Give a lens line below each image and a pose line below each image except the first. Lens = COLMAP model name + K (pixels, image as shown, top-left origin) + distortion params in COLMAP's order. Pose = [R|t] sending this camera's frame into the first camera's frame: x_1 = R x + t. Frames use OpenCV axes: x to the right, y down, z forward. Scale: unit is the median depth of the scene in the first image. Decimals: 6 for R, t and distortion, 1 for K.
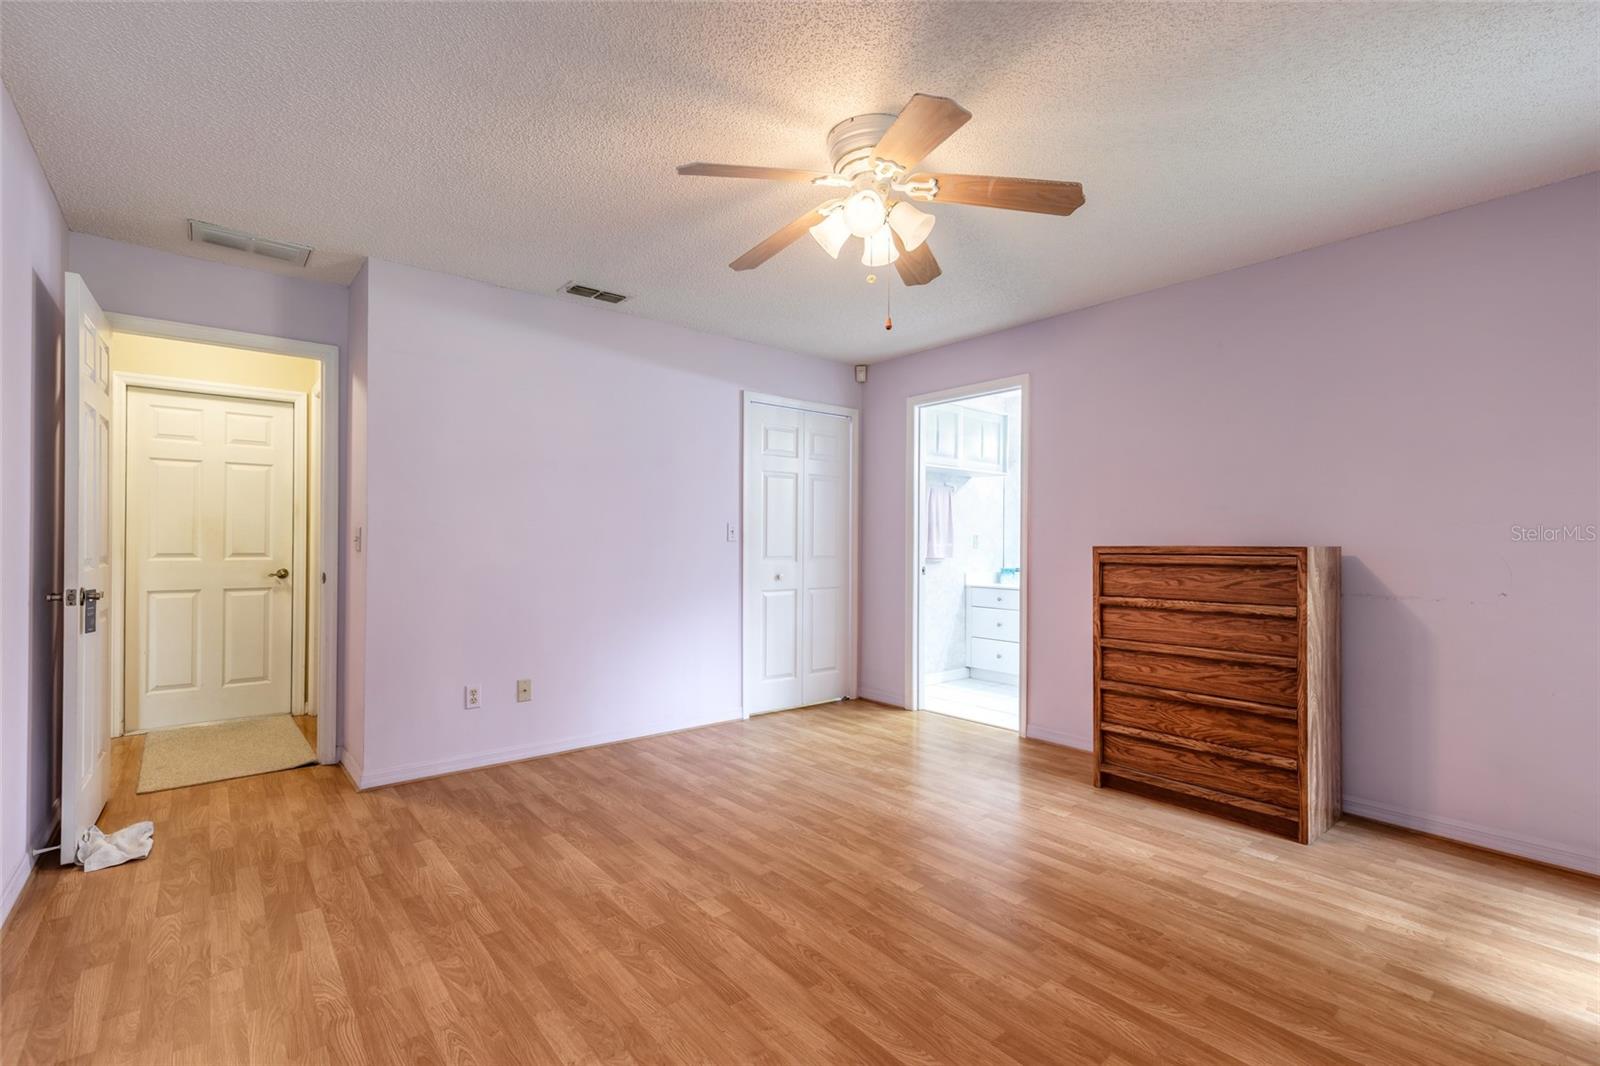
lens RADIAL K [[722.4, 0, 794.4], [0, 722.4, 537.3], [0, 0, 1]] dist [0.009331, -0.002248]
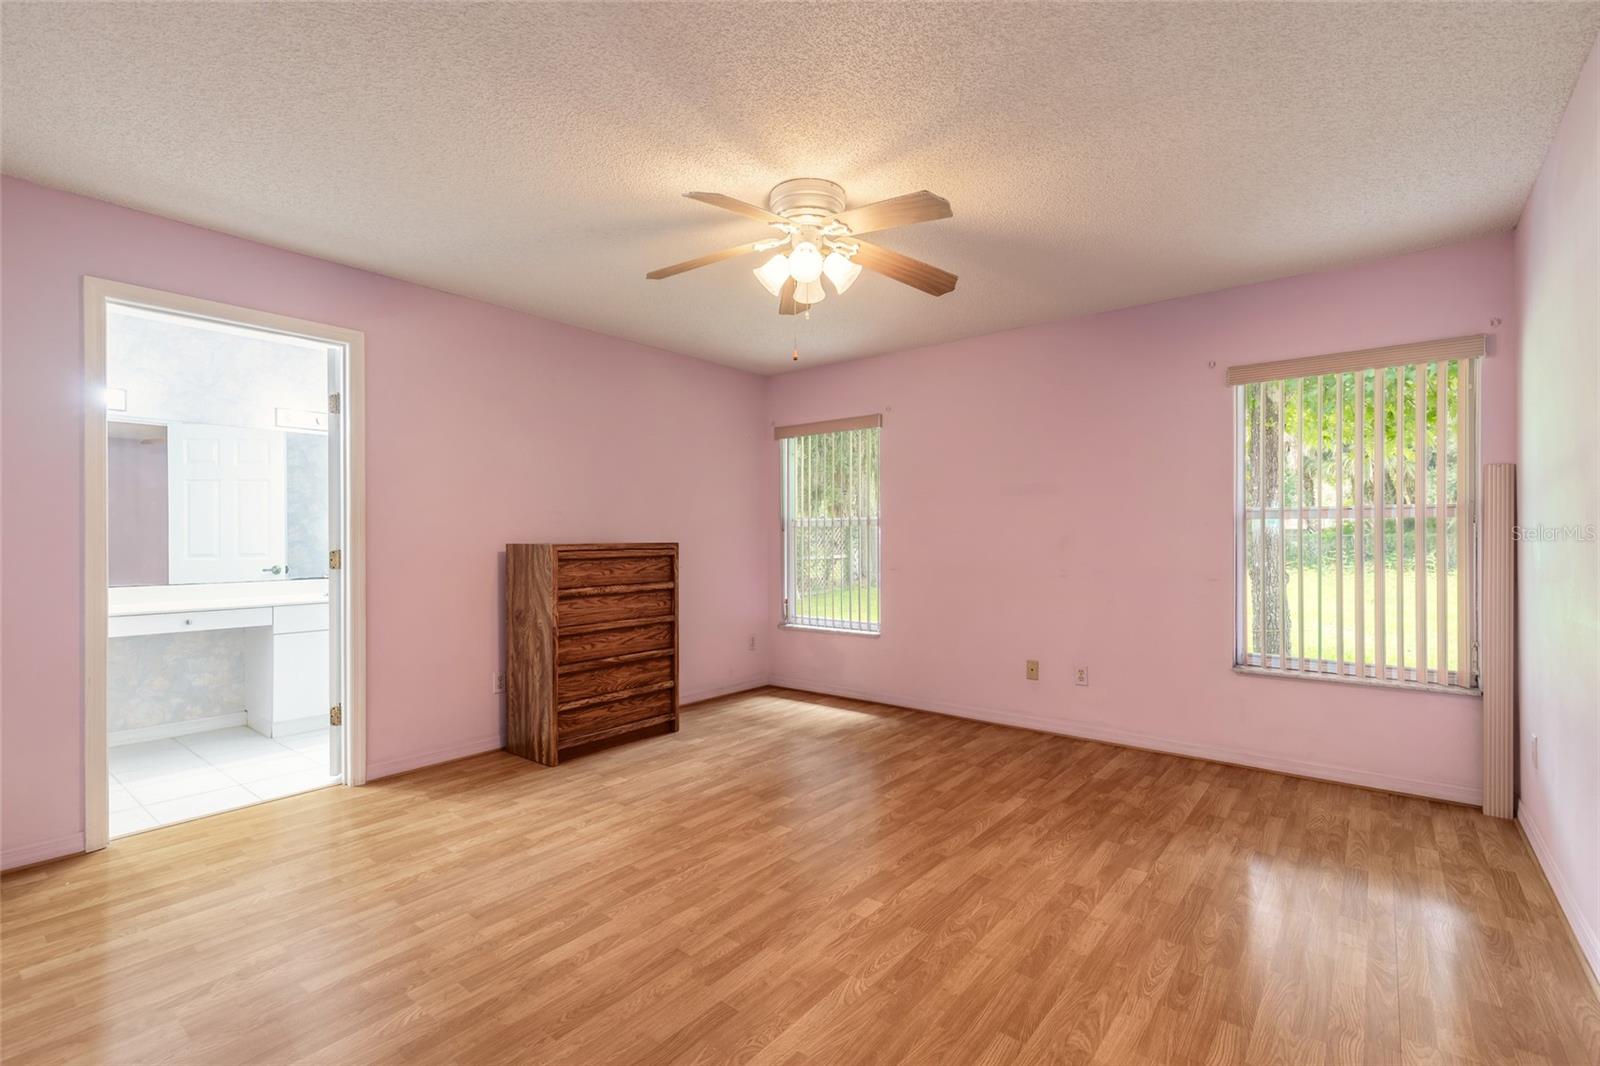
lens RADIAL K [[722.4, 0, 794.6], [0, 722.4, 535.4], [0, 0, 1]] dist [0.009331, -0.002248]
pose [[-0.208485, 0.000816, 0.978025, -0.825199], [-0.004218, 0.999990, -0.001734, -0.000988], [-0.978016, -0.004487, -0.208480, 1.007546]]
